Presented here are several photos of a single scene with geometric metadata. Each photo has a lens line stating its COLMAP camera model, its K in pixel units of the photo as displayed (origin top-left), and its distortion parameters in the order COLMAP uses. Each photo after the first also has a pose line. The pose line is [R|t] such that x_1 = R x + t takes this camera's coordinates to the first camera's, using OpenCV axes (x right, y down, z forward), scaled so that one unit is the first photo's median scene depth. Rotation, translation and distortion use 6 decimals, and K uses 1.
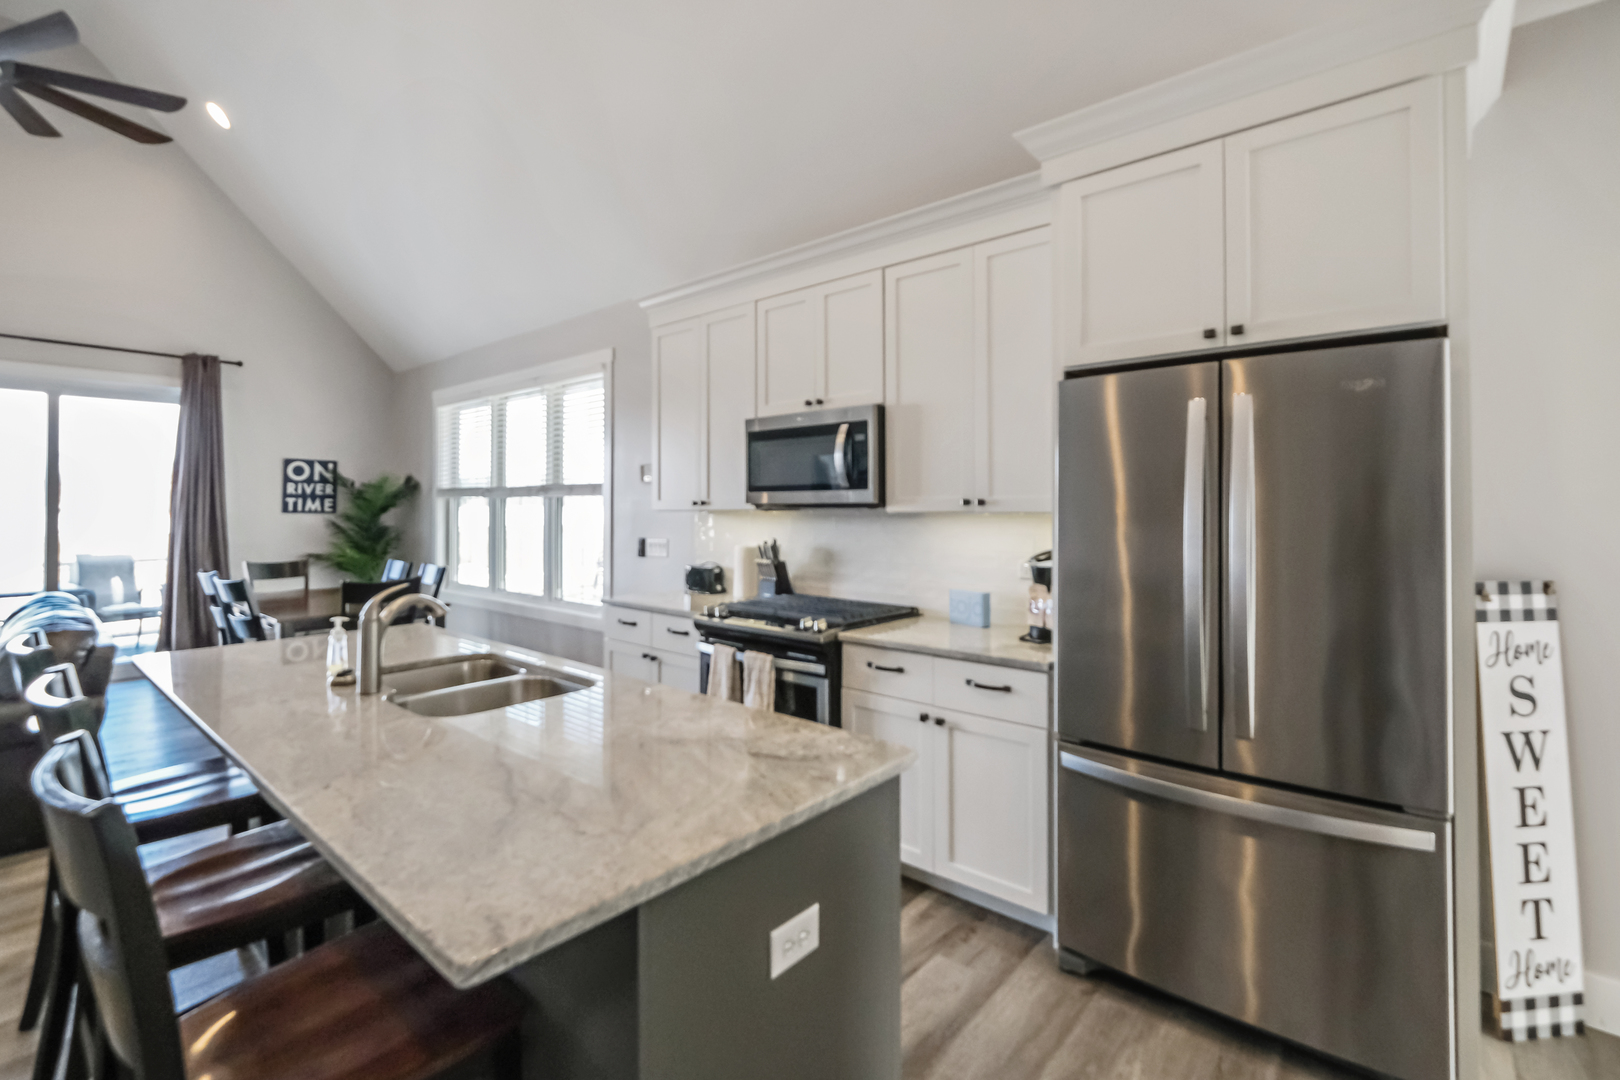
lens RADIAL K [[724.7, 0, 808.9], [0, 724.7, 494.1], [0, 0, 1]] dist [0.000549, 0.000013]
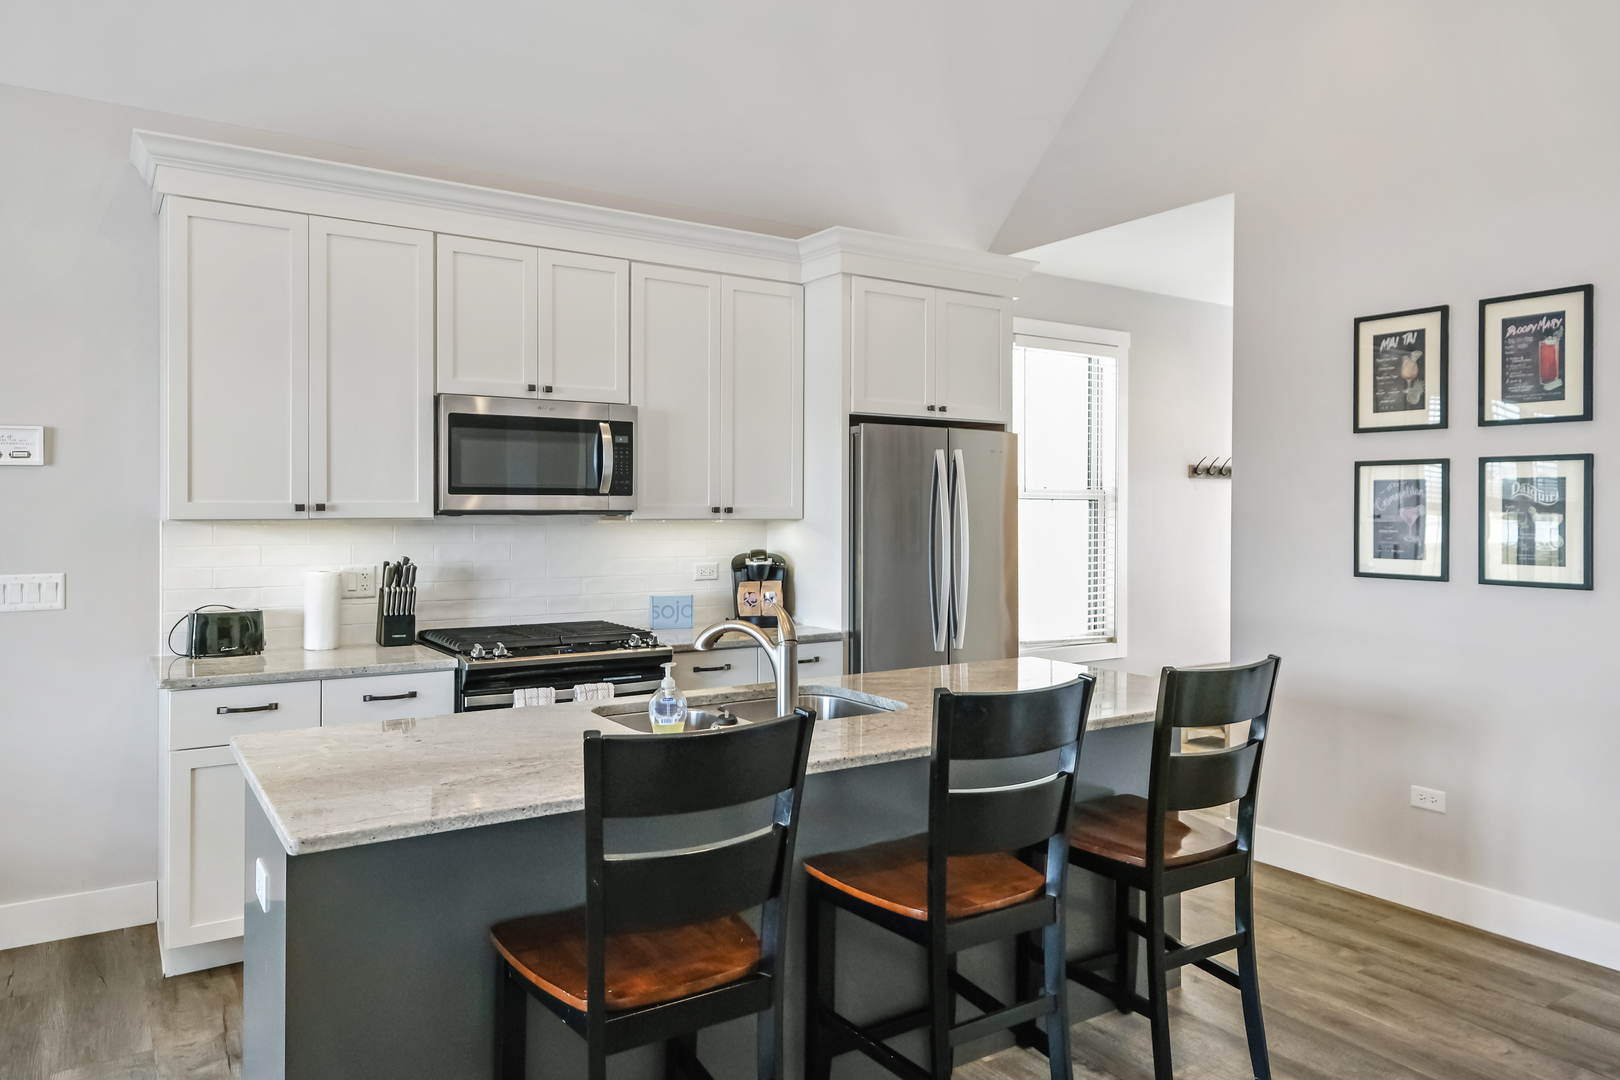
lens RADIAL K [[1075.6, 0, 810.0], [0, 1075.6, 540.0], [0, 0, 1]] dist [-0.001163, -0.000308]
pose [[0.269342, -0.019971, 0.962838, -1.064875], [-0.017358, 0.999522, 0.025588, 0.010283], [-0.962888, -0.023605, 0.268866, 0.350150]]
